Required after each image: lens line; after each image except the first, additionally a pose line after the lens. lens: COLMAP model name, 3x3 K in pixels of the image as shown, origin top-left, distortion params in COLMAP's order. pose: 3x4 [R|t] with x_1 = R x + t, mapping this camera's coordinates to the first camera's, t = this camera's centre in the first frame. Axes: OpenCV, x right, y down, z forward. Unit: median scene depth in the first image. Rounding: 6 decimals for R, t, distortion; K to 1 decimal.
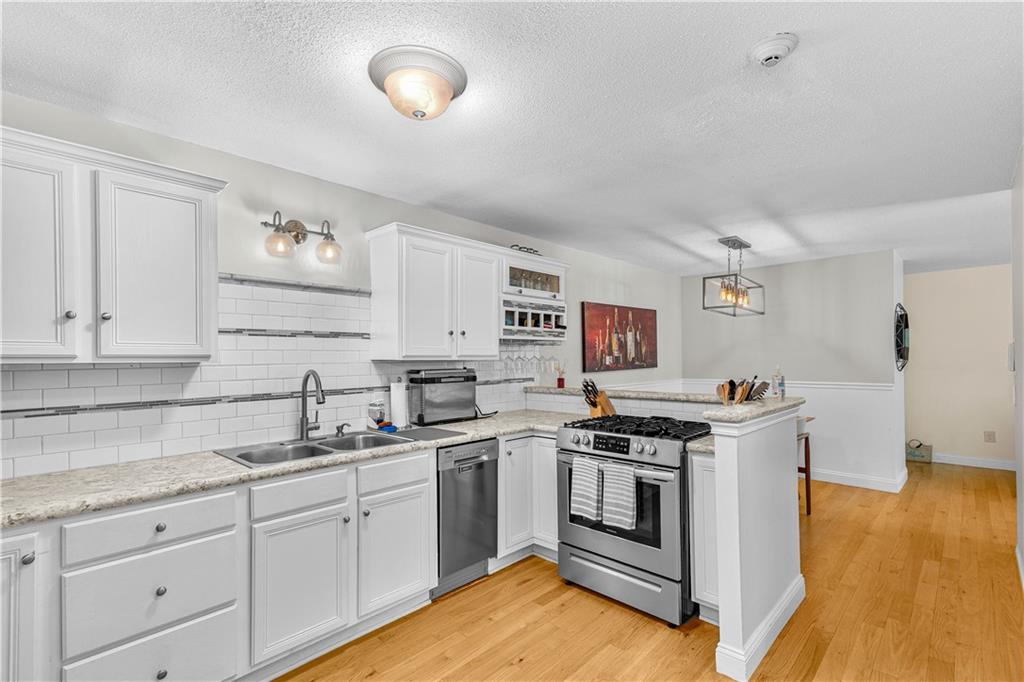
lens RADIAL K [[463.3, 0, 511.3], [0, 463.3, 352.8], [0, 0, 1]] dist [0.028203, 0.000346]
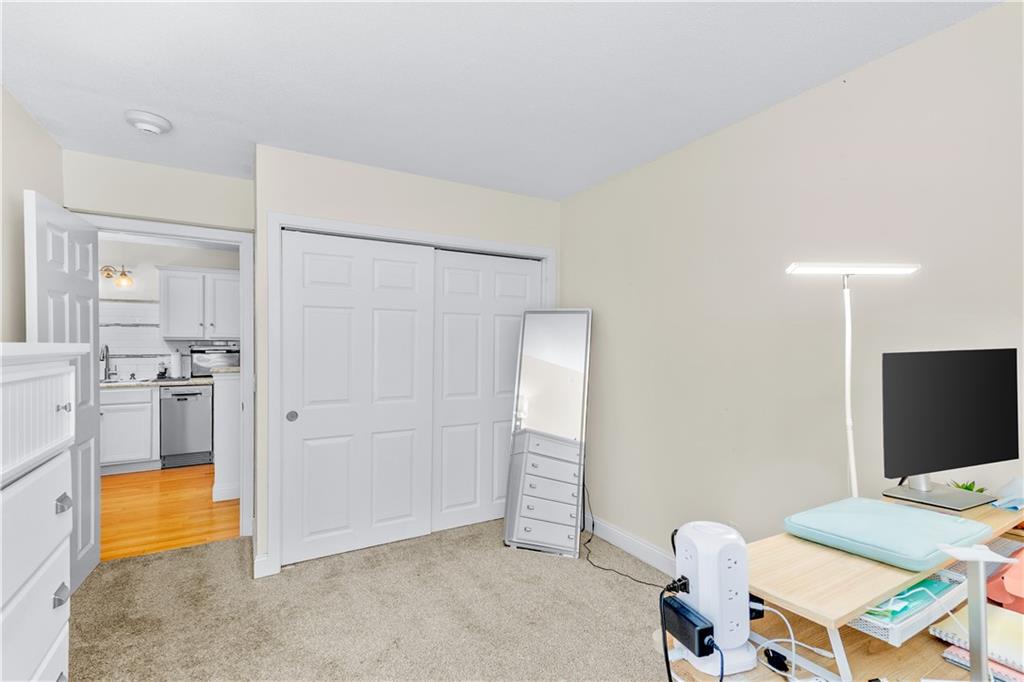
lens RADIAL K [[463.3, 0, 508.2], [0, 463.3, 345.9], [0, 0, 1]] dist [0.028203, 0.000346]
pose [[0.964463, 0.016619, -0.263695, 1.713140], [-0.010315, 0.999627, 0.025275, -0.021287], [0.264017, -0.021657, 0.964275, -0.461343]]
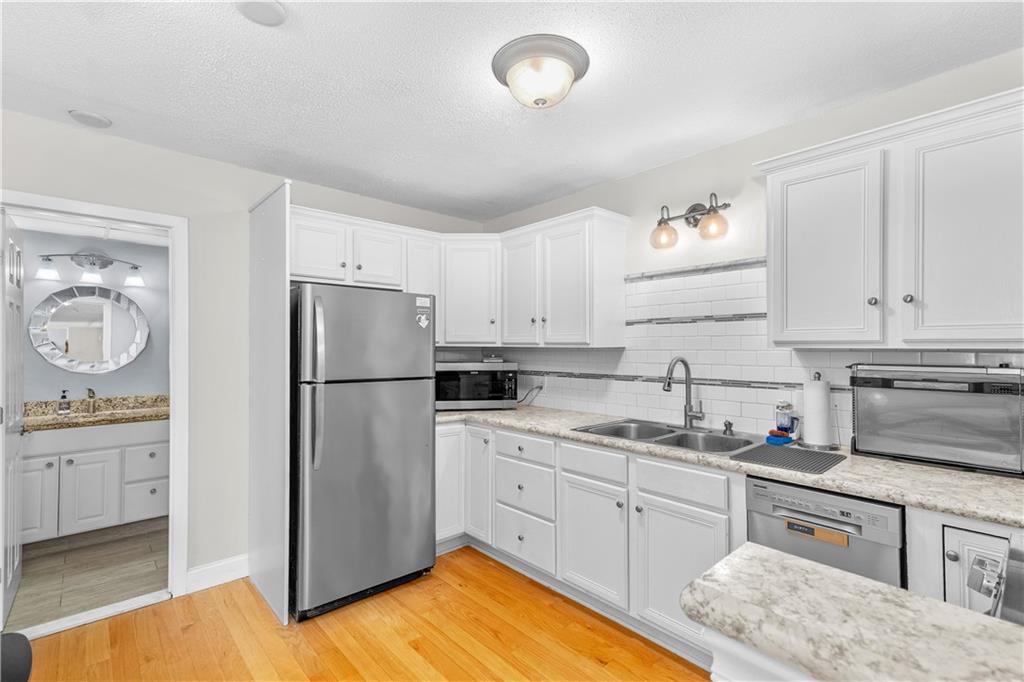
lens RADIAL K [[463.3, 0, 508.6], [0, 463.3, 343.3], [0, 0, 1]] dist [0.028203, 0.000346]
pose [[-0.068044, 0.003329, -0.997677, 0.569947], [0.016289, 0.999865, 0.002225, 0.000801], [0.997549, -0.016100, -0.068089, 0.706131]]
